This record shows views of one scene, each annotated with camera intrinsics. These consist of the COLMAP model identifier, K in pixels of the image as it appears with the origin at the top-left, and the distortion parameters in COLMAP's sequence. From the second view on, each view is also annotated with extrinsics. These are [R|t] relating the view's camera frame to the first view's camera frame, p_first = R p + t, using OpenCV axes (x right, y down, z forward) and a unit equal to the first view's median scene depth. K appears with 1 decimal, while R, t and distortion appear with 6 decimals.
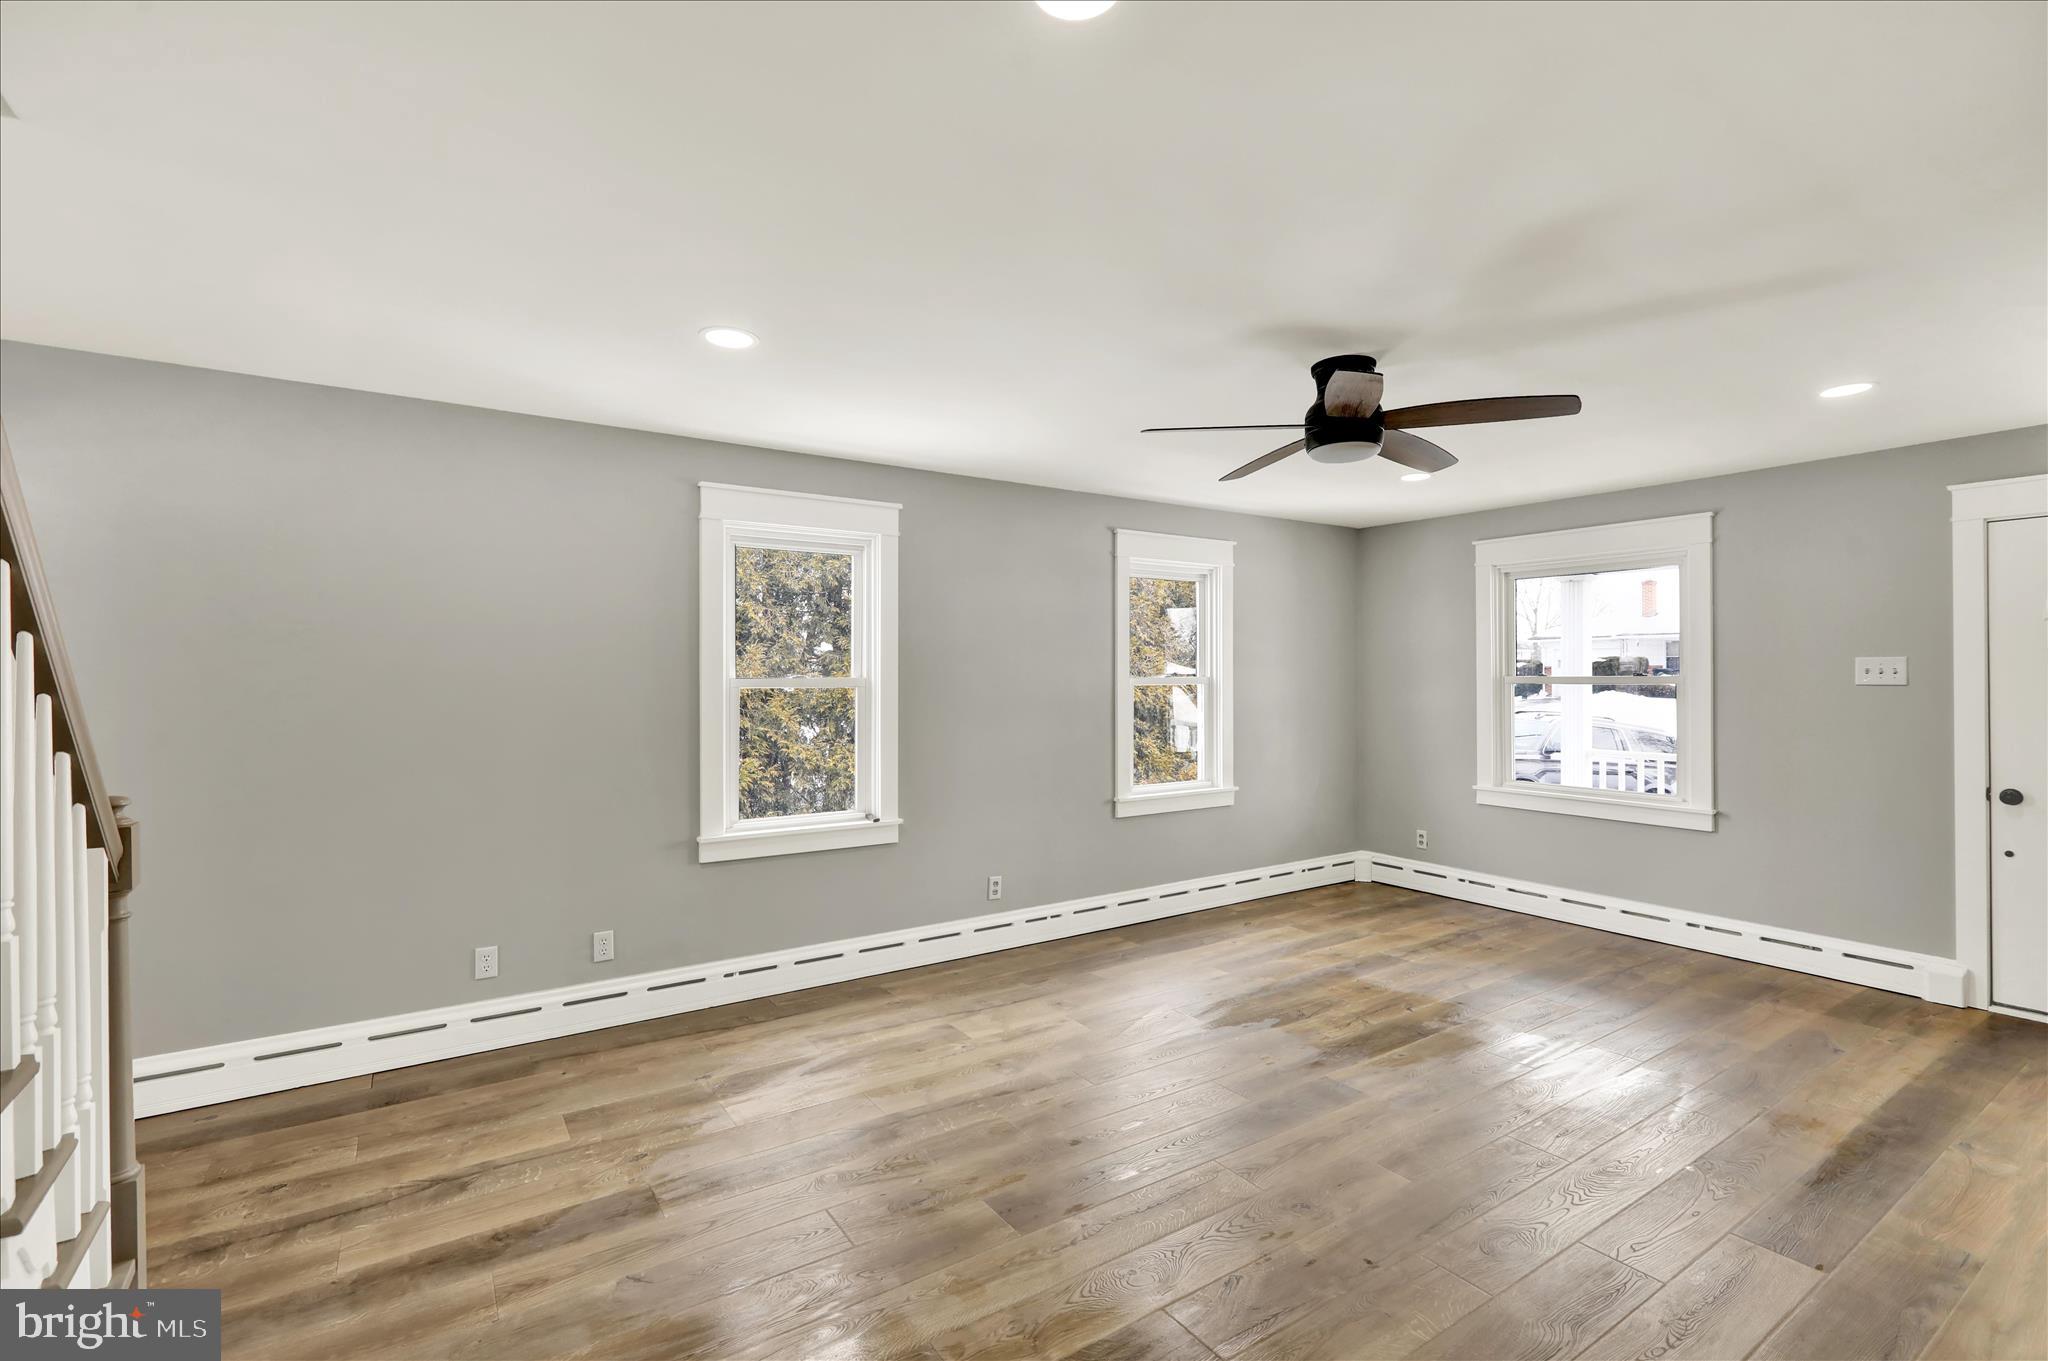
lens RADIAL K [[909.9, 0, 1024.0], [0, 909.9, 680.5], [0, 0, 1]] dist [-0.002402, -0.000567]
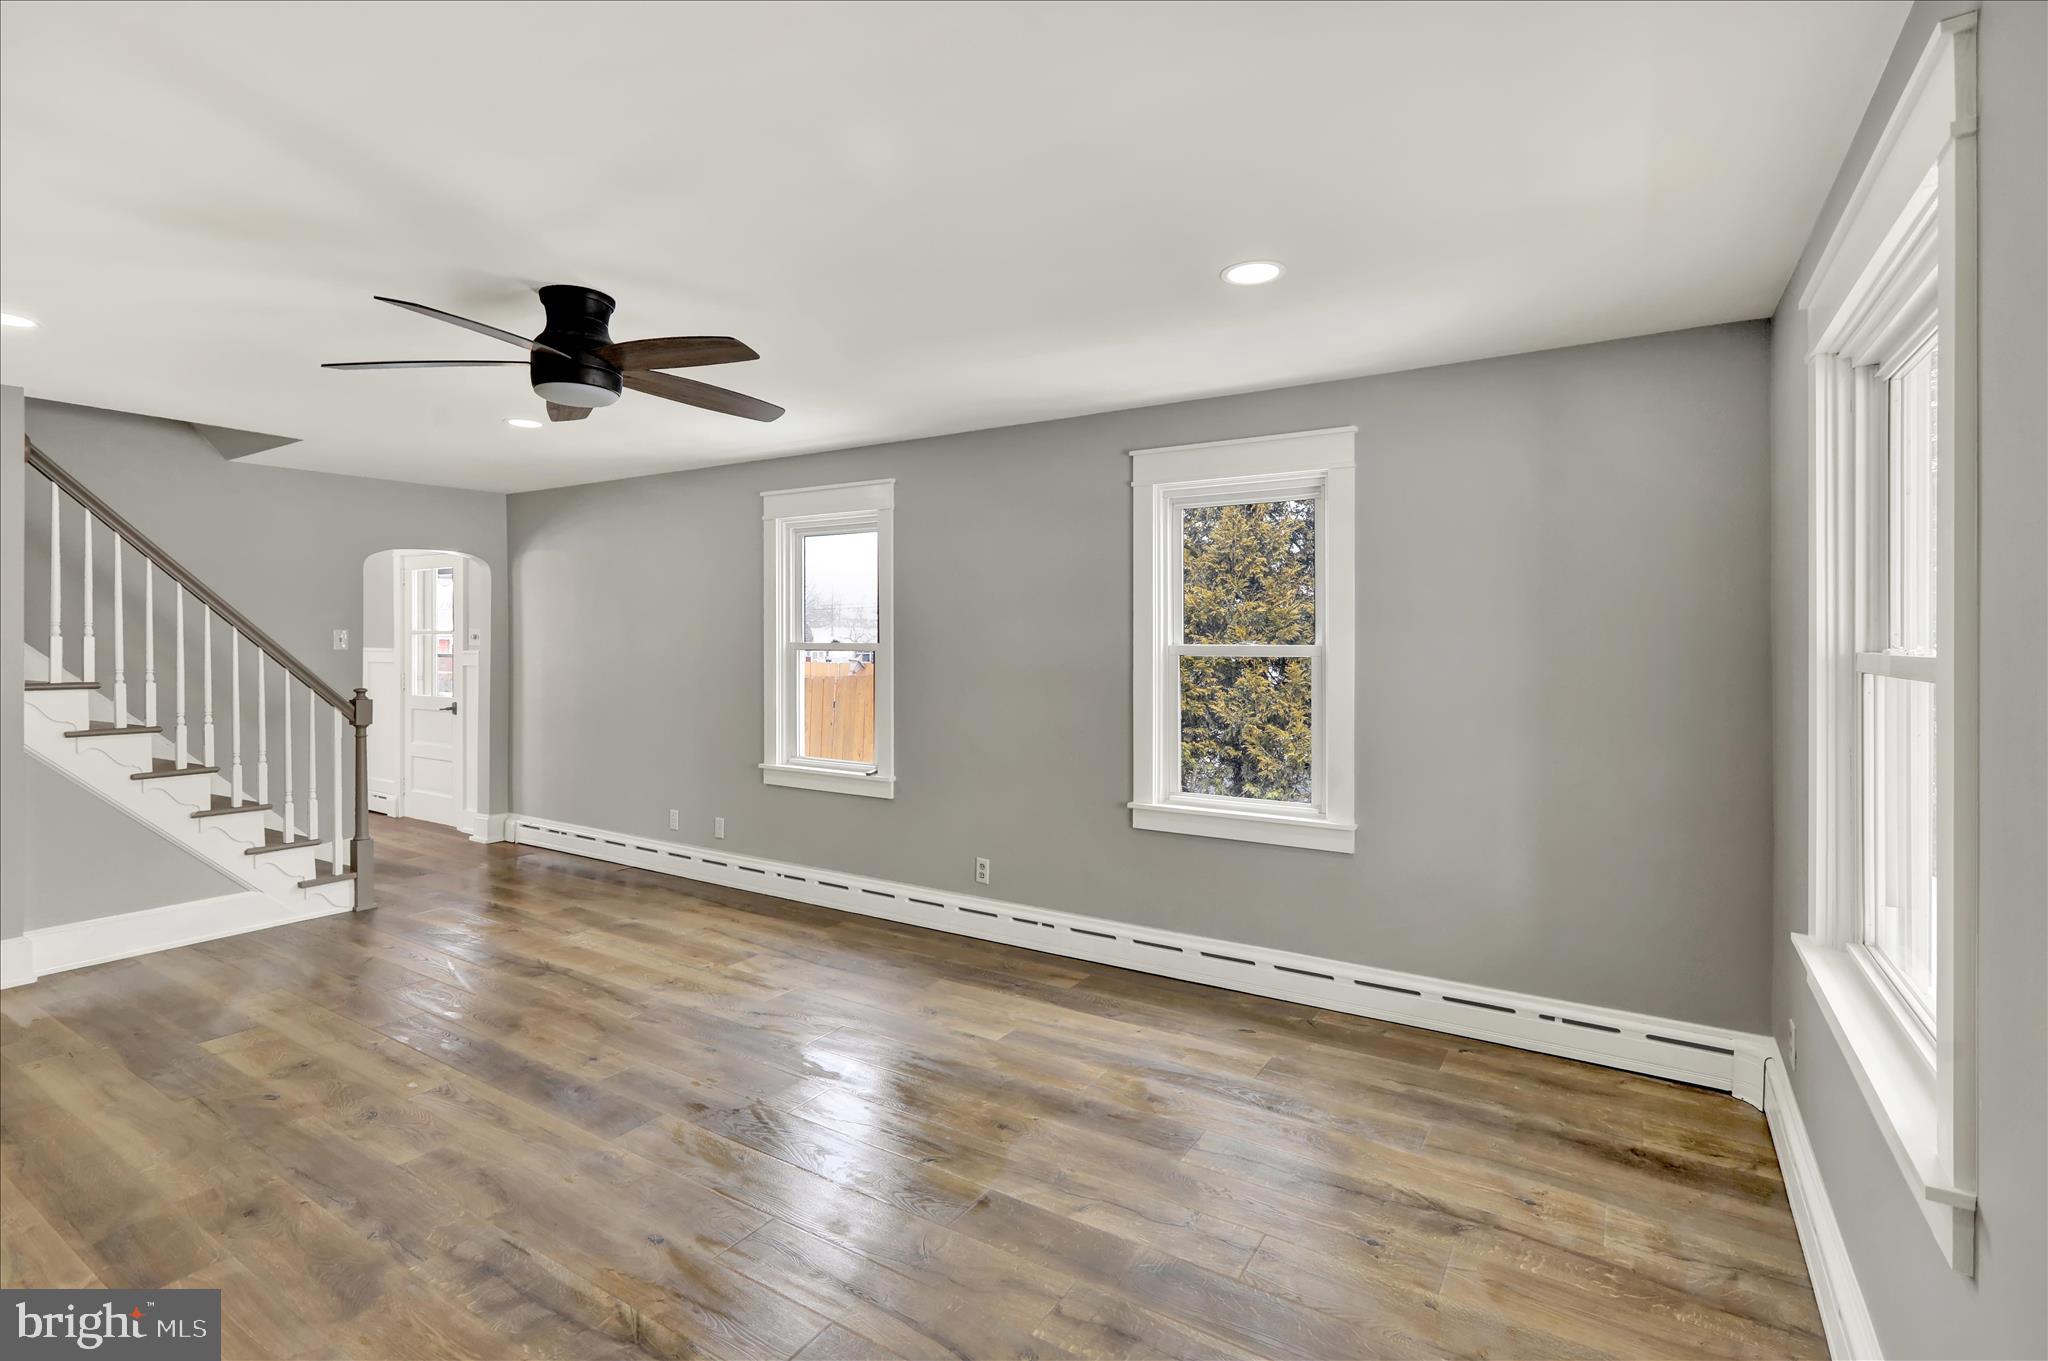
lens RADIAL K [[957.3, 0, 1018.3], [0, 957.3, 644.9], [0, 0, 1]] dist [-0.000395, 0.000653]
pose [[0.408499, 0.009208, -0.912712, 0.992176], [-0.006157, 0.999954, 0.007333, -0.010814], [0.912738, 0.002624, 0.408537, 0.722568]]
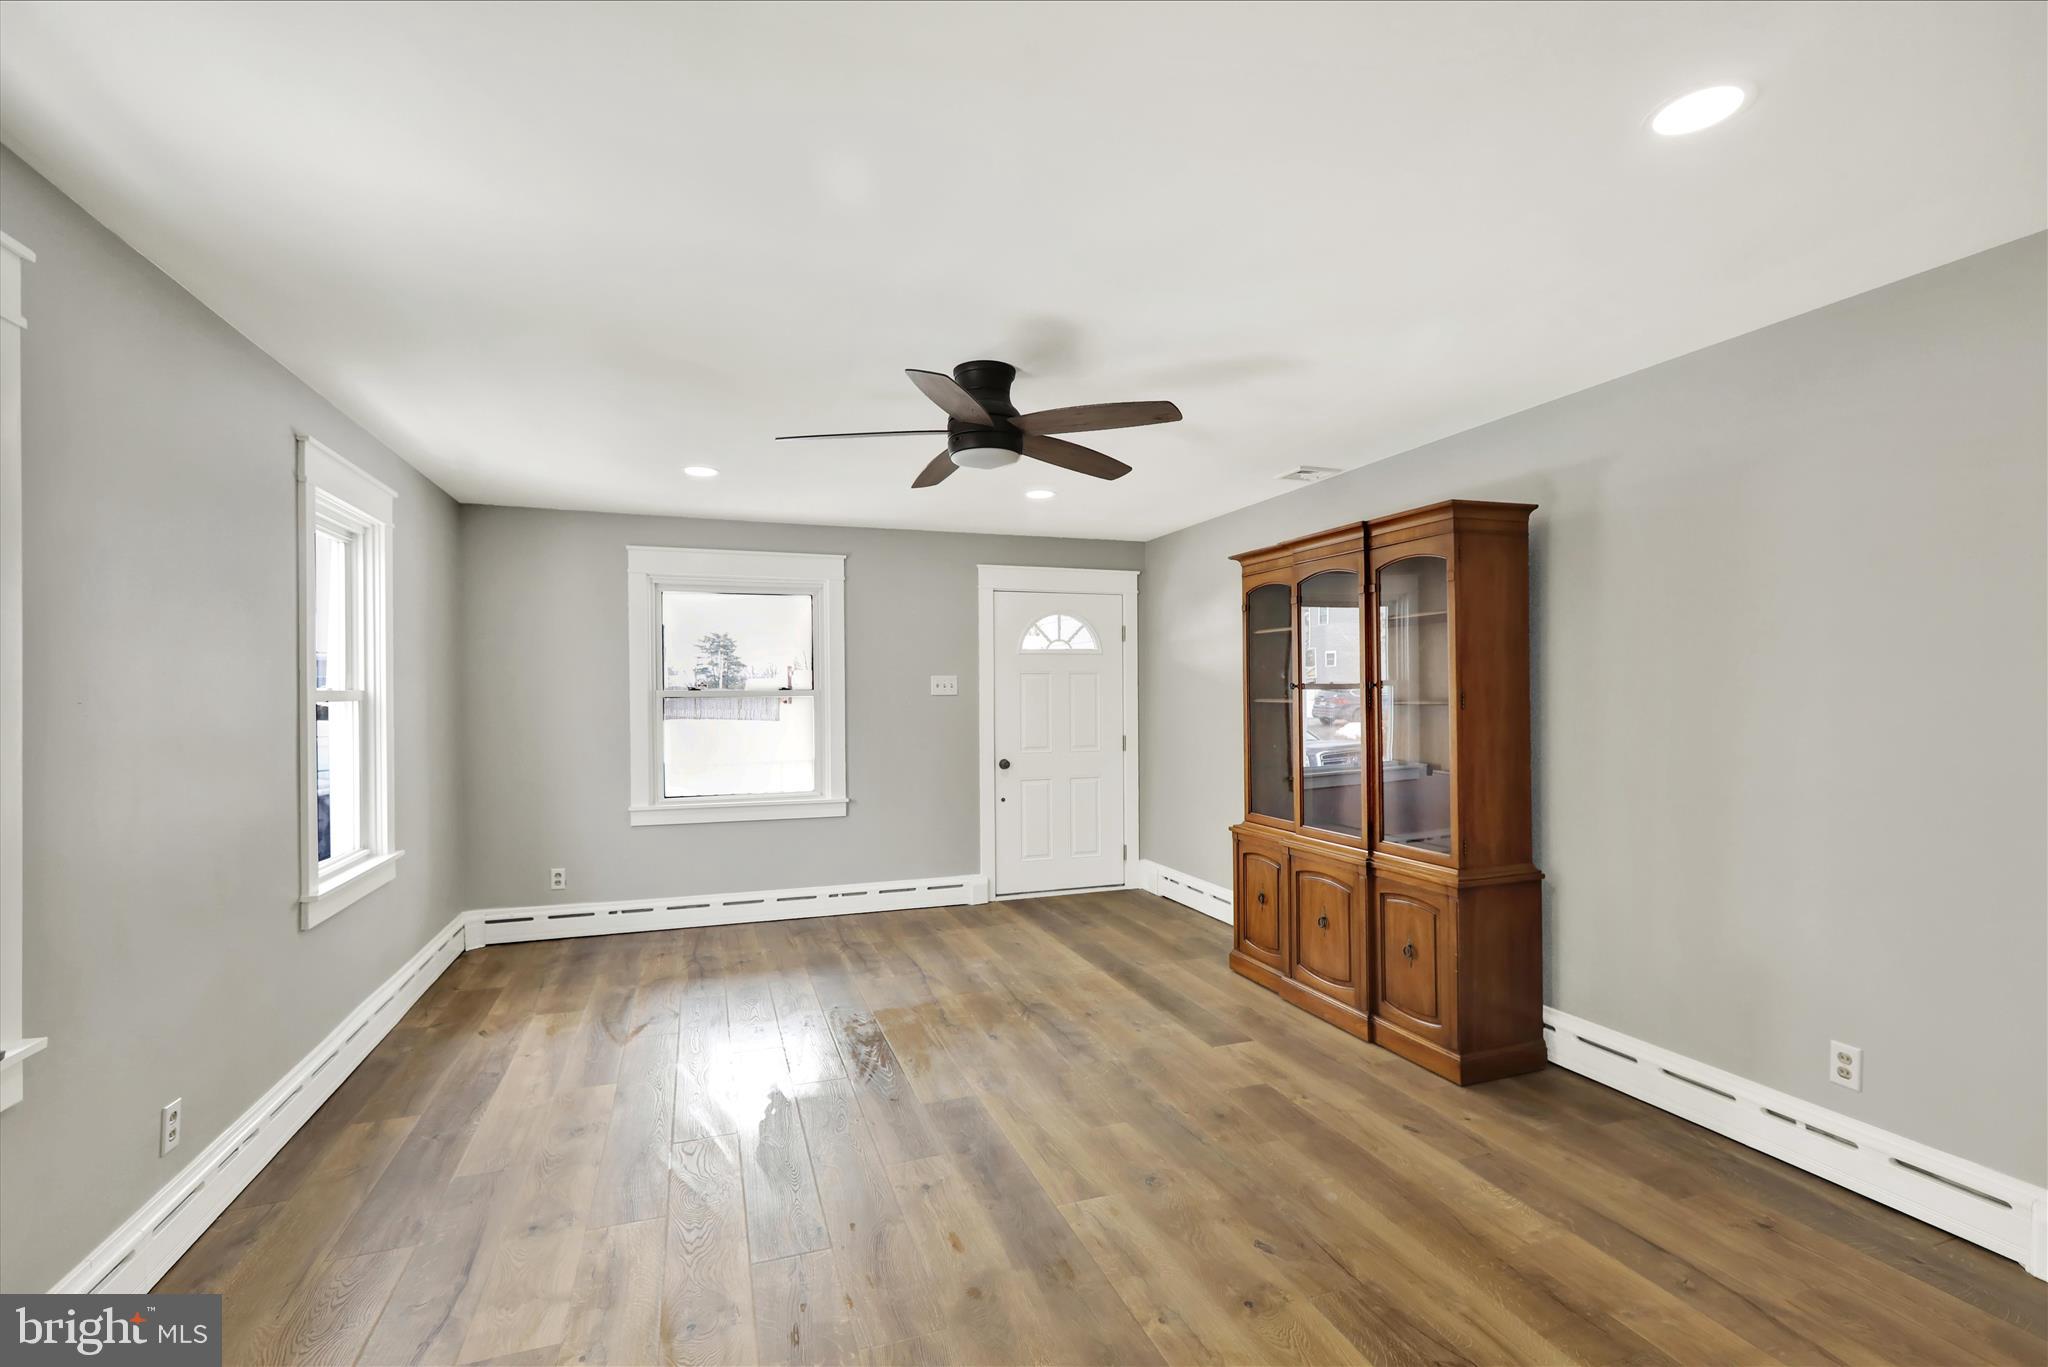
lens RADIAL K [[930.4, 0, 1028.8], [0, 930.4, 697.5], [0, 0, 1]] dist [0.002709, 0.000273]
pose [[0.241921, -0.003272, 0.970291, -0.450909], [0.008995, 0.999959, 0.001129, 0.008065], [-0.970254, 0.008454, 0.241940, 0.505370]]
